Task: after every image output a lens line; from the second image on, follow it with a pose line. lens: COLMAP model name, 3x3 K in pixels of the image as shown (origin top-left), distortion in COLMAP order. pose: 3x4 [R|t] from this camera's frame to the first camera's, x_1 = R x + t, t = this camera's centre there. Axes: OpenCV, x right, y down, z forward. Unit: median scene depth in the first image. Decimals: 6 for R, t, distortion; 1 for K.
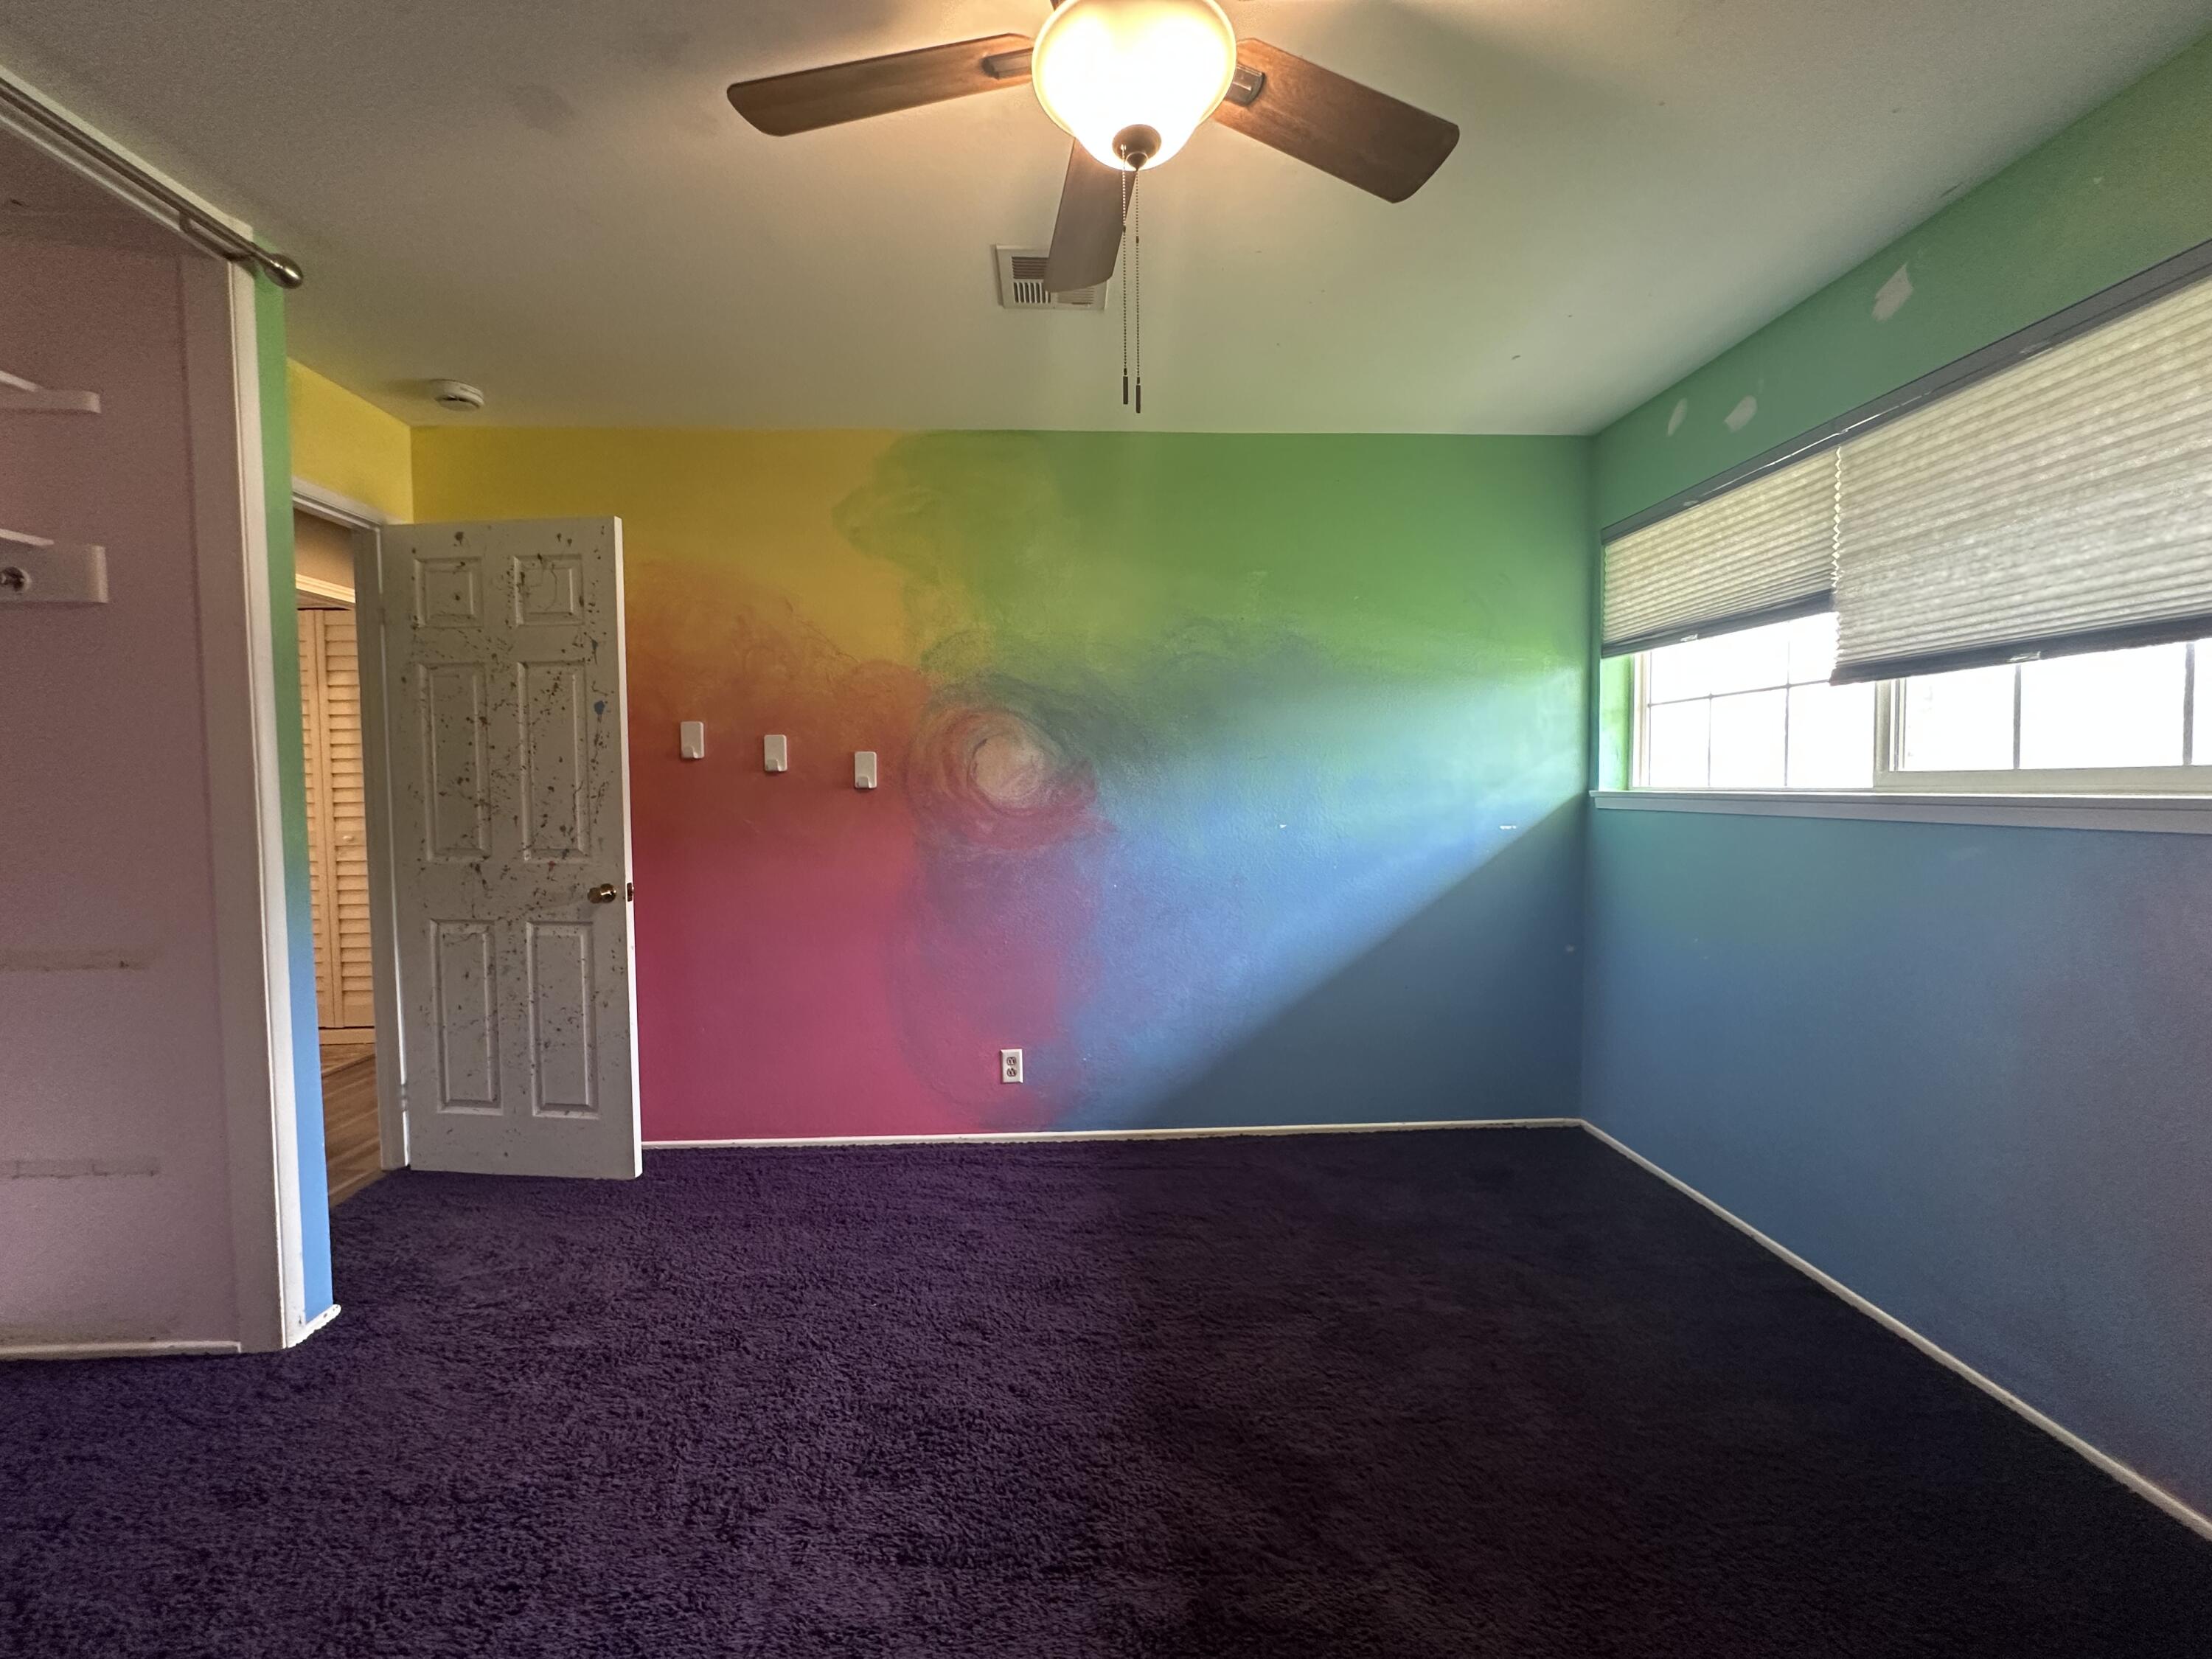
lens RADIAL K [[883.5, 0, 1103.3], [0, 883.5, 827.6], [0, 0, 1]] dist [-0.003232, 0.001102]
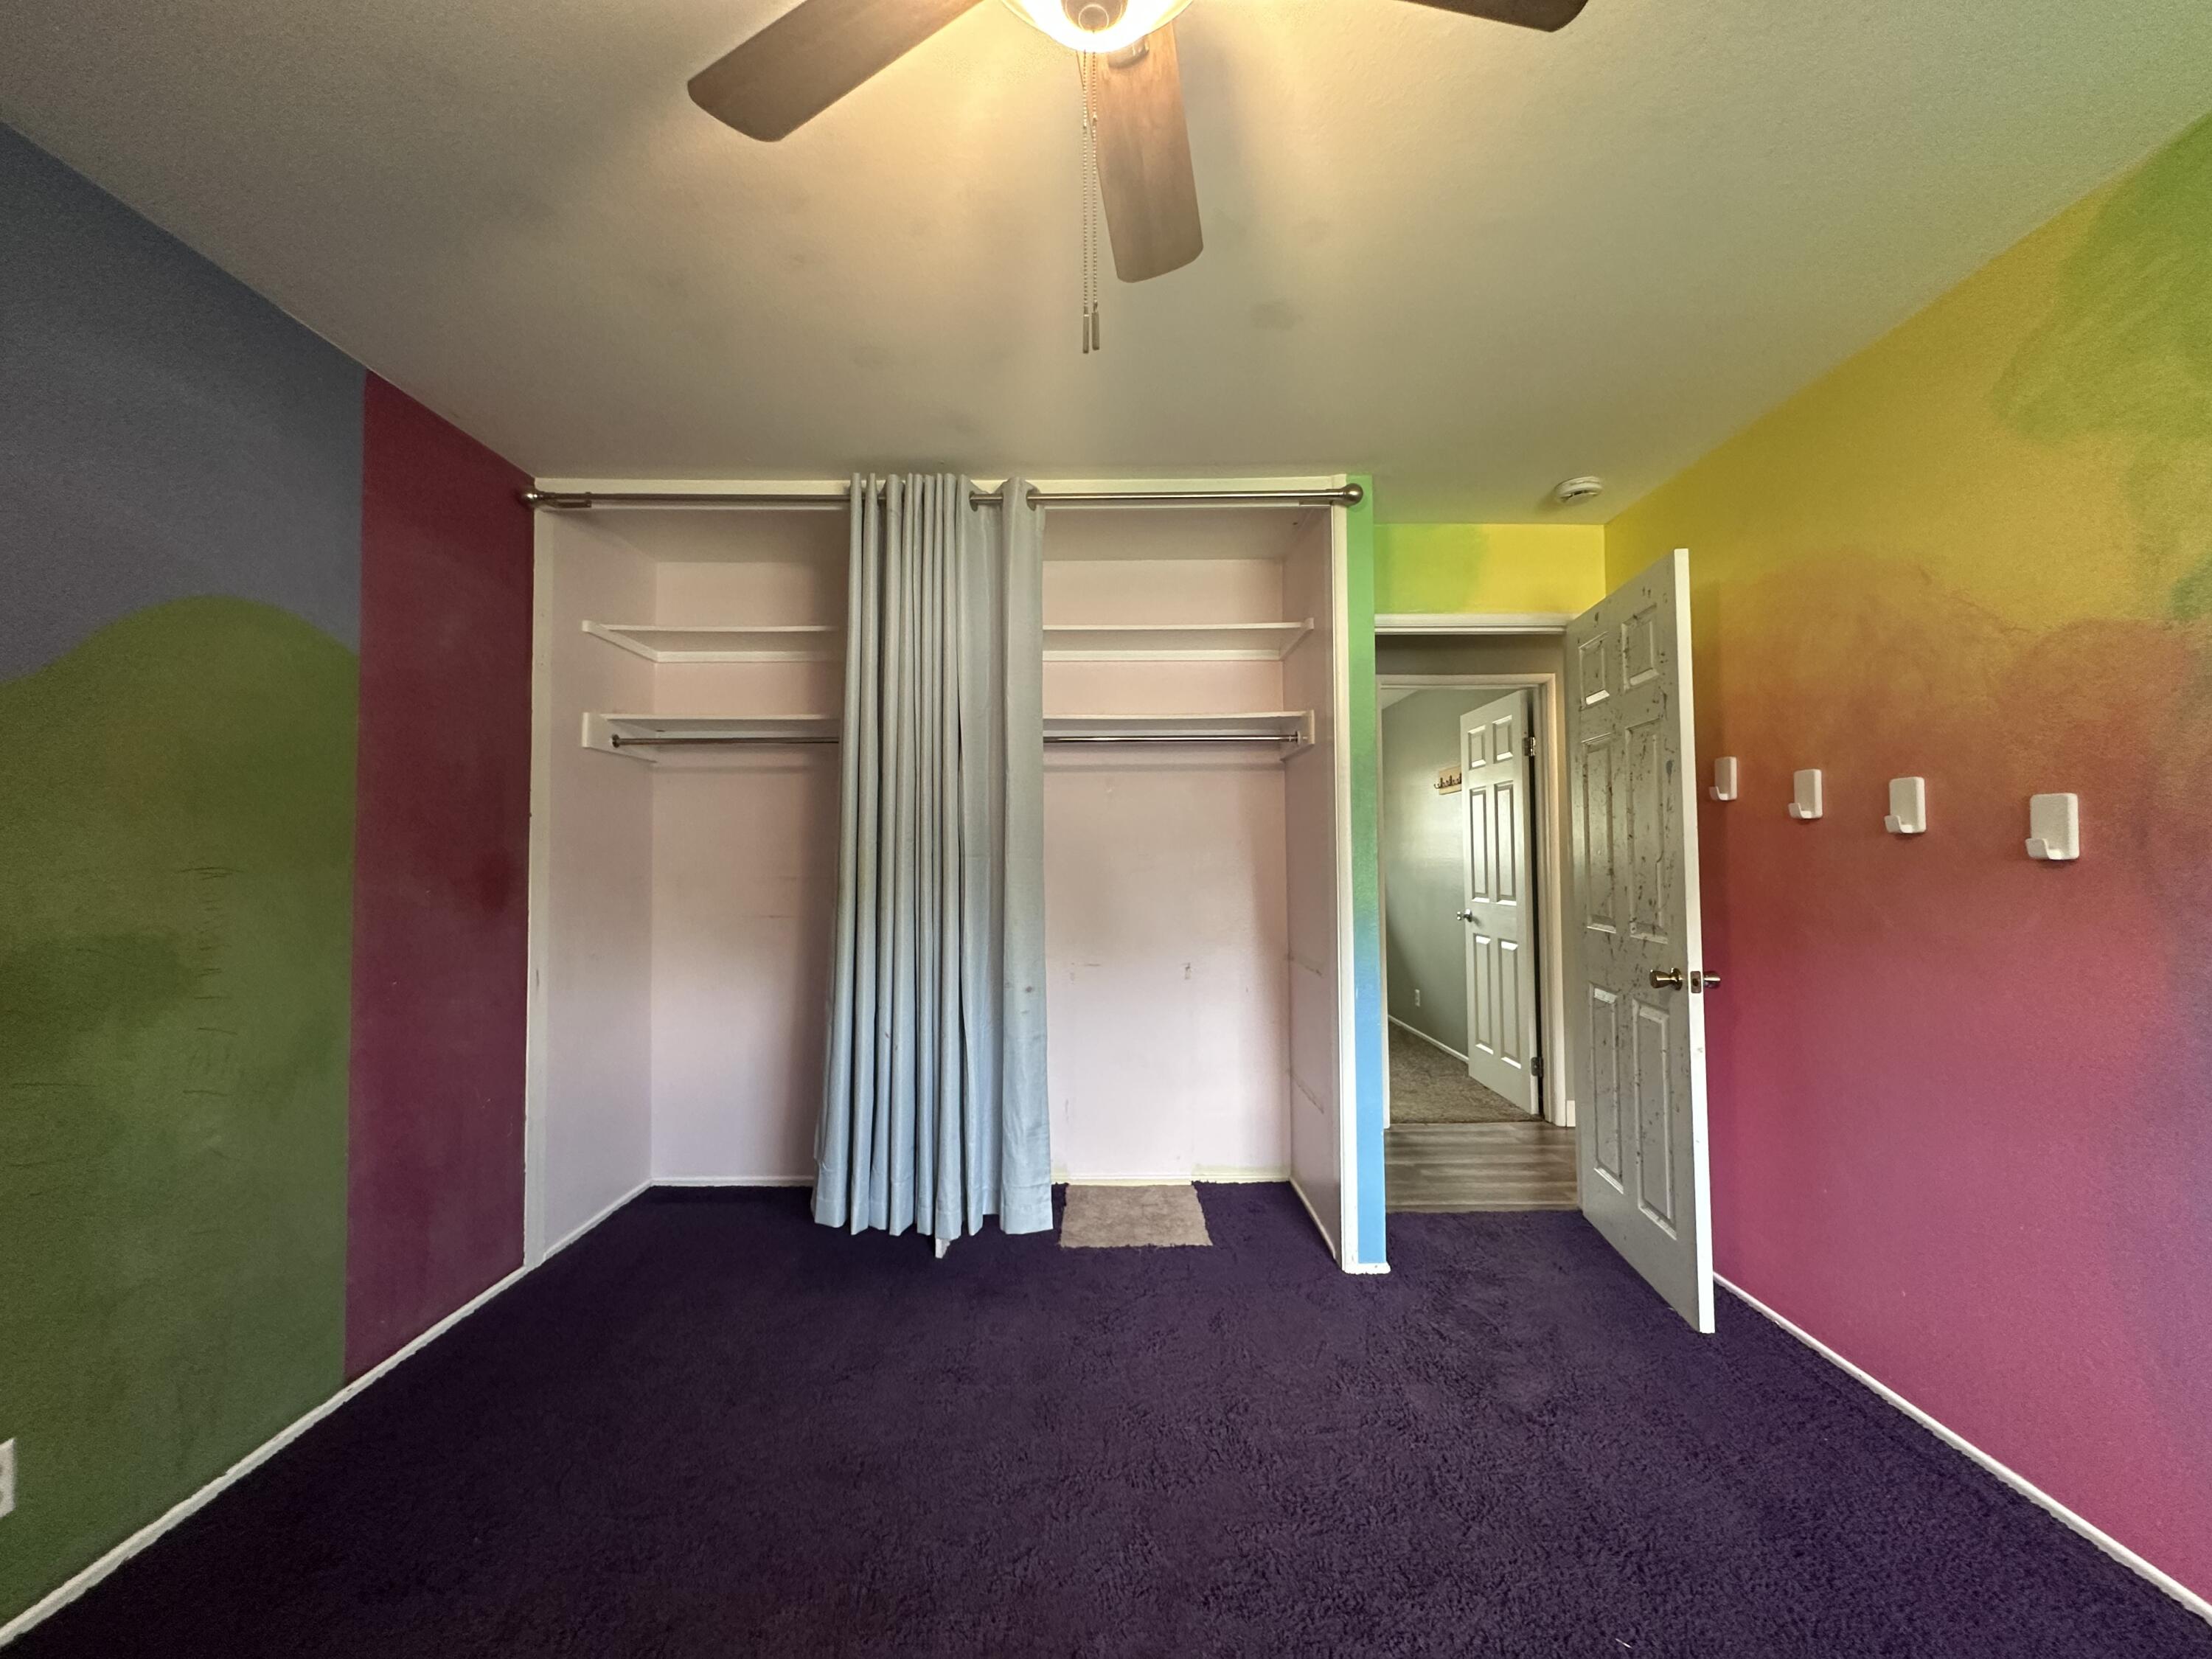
lens RADIAL K [[883.5, 0, 1105.3], [0, 883.5, 829.8], [0, 0, 1]] dist [-0.003232, 0.001102]
pose [[-0.042671, -0.026927, -0.998726, 0.332979], [-0.036728, 0.999003, -0.025365, -0.030387], [0.998414, 0.035599, -0.043618, 0.471326]]
